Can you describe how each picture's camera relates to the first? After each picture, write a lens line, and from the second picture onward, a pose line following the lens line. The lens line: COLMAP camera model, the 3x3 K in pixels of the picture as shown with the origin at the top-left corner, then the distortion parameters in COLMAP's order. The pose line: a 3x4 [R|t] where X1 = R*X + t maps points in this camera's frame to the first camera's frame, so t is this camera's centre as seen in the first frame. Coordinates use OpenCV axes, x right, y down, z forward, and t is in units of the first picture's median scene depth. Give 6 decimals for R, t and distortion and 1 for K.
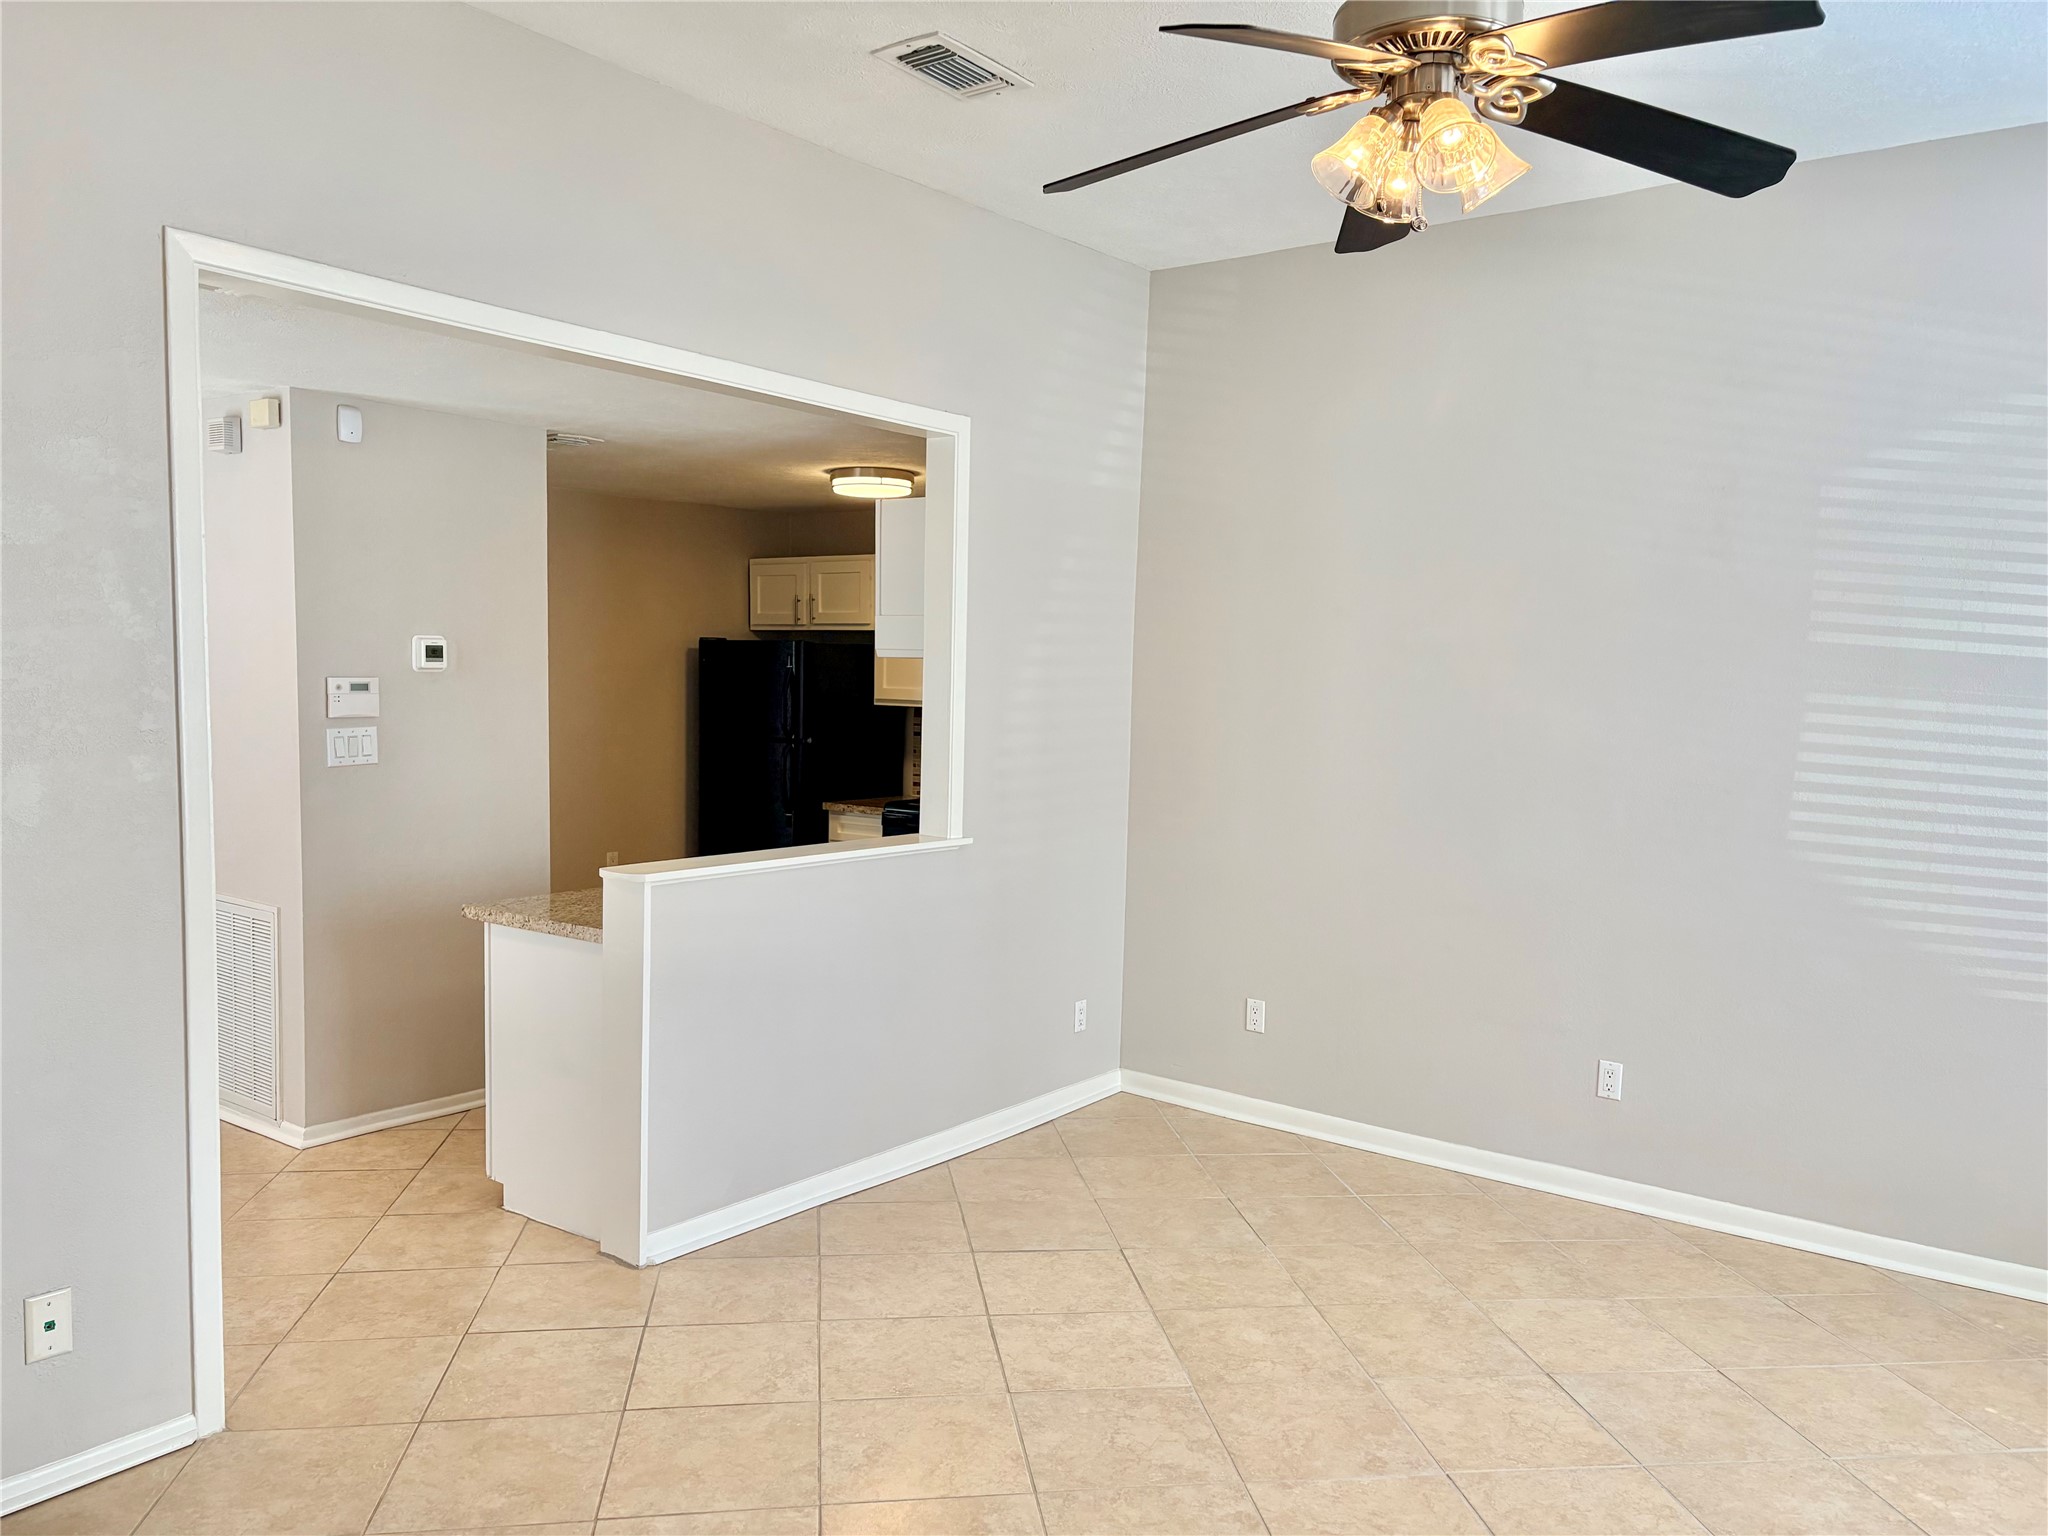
lens RADIAL K [[1560.7, 0, 1024.0], [0, 1560.7, 768.0], [0, 0, 1]] dist [0.133599, -0.120355]
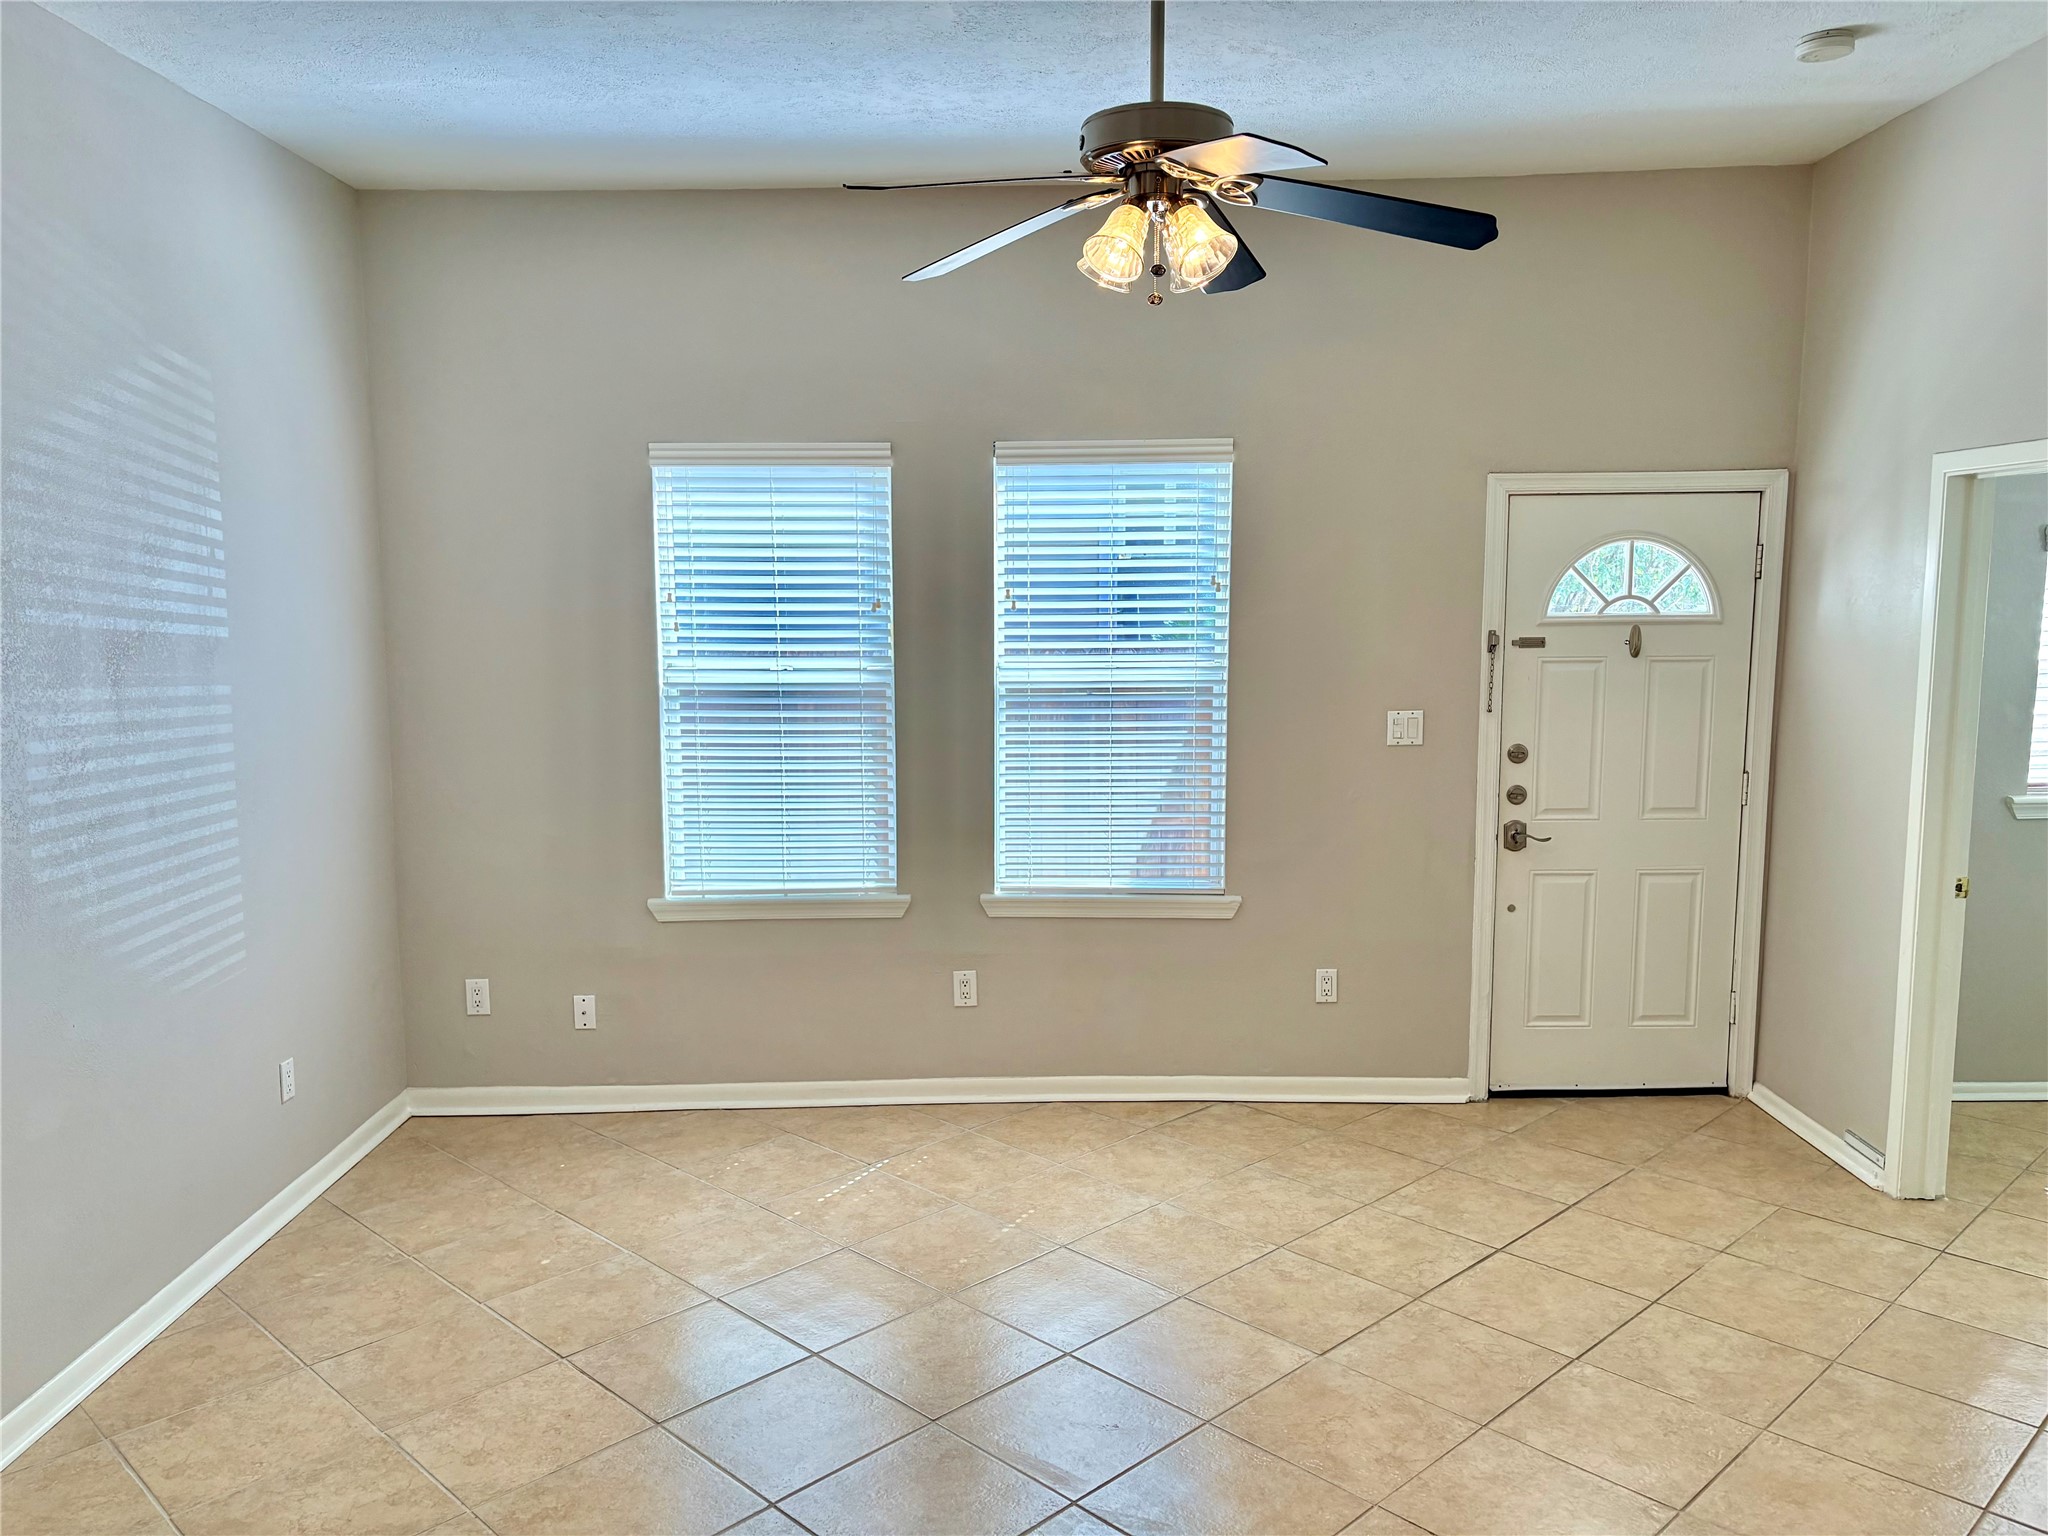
lens RADIAL K [[1560.7, 0, 1024.0], [0, 1560.7, 768.0], [0, 0, 1]] dist [0.133599, -0.120355]
pose [[-0.588879, -0.124075, 0.798641, -0.452475], [0.044533, 0.981664, 0.185345, -0.149020], [-0.806993, 0.144712, -0.572556, 1.178105]]
